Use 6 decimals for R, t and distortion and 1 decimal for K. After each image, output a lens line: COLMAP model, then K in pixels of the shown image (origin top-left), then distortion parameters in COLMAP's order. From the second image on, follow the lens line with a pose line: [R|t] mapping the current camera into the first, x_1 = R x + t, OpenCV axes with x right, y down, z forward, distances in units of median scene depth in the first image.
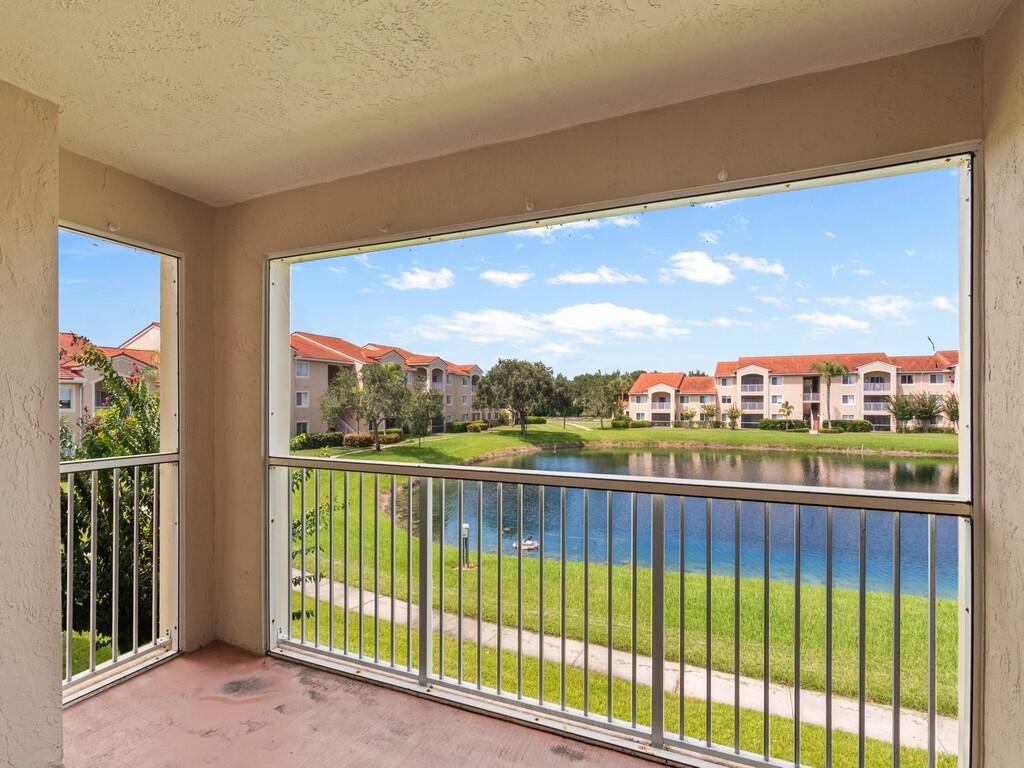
lens RADIAL K [[517.0, 0, 492.9], [0, 517.0, 403.8], [0, 0, 1]] dist [-0.000293, -0.000240]
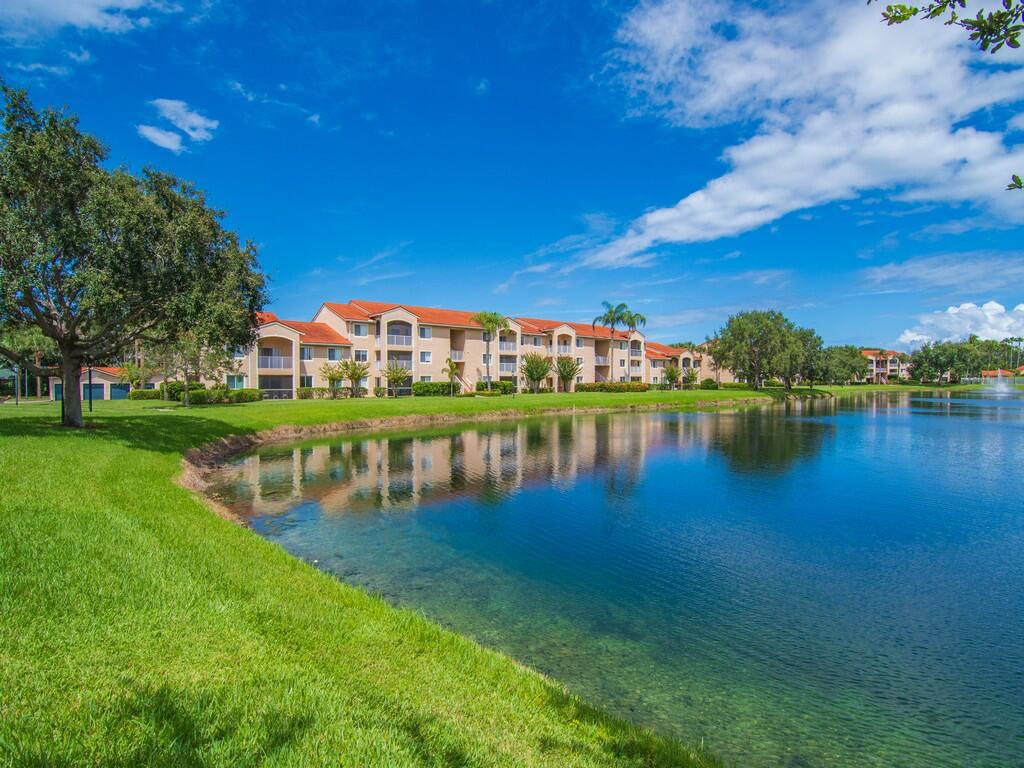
lens RADIAL K [[493.6, 0, 498.8], [0, 493.6, 390.2], [0, 0, 1]] dist [-0.001574, -0.000624]
pose [[0.384775, -0.014943, 0.922889, -0.091718], [0.012154, 0.999864, 0.011122, 0.036309], [-0.922930, 0.006937, 0.384905, 0.648511]]
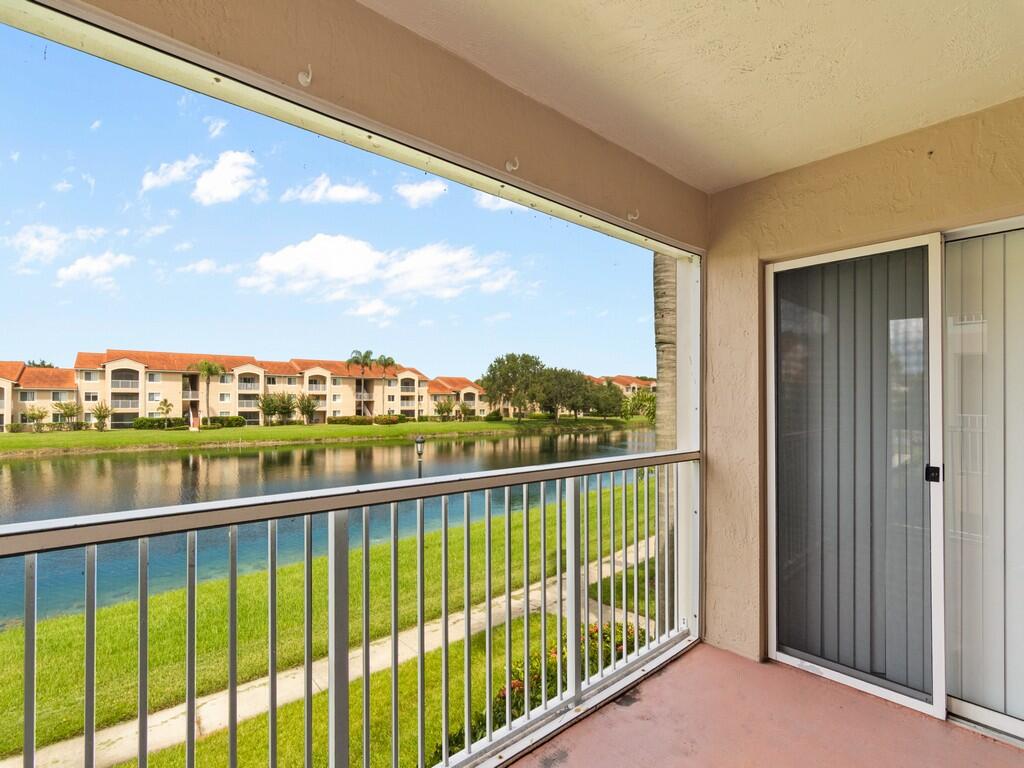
lens RADIAL K [[502.3, 0, 511.2], [0, 502.3, 398.3], [0, 0, 1]] dist [-0.003775, 0.000225]
pose [[0.412154, 0.004839, 0.911101, -0.022181], [0.001205, 0.999982, -0.005856, 0.000432], [-0.911113, 0.003511, 0.412141, 0.020809]]
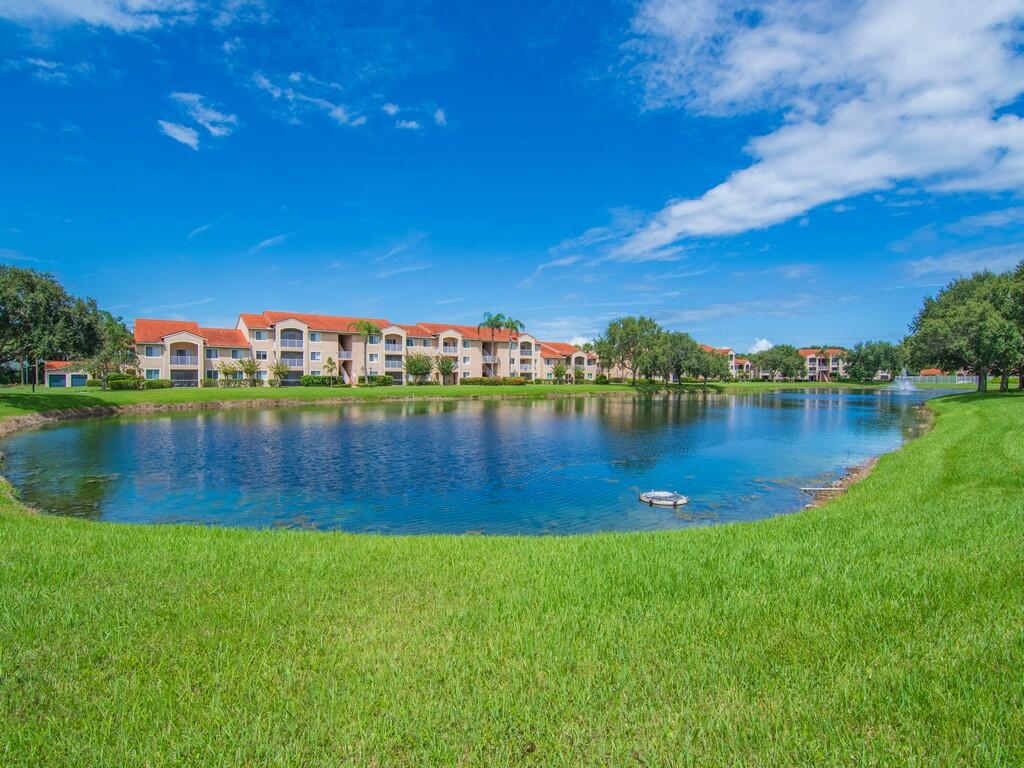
lens RADIAL K [[502.3, 0, 511.2], [0, 502.3, 398.3], [0, 0, 1]] dist [-0.003775, 0.000225]
pose [[0.430500, -0.035877, 0.901877, -0.170508], [0.002469, 0.999253, 0.038572, 0.038243], [-0.902587, -0.014378, 0.430266, 0.256552]]
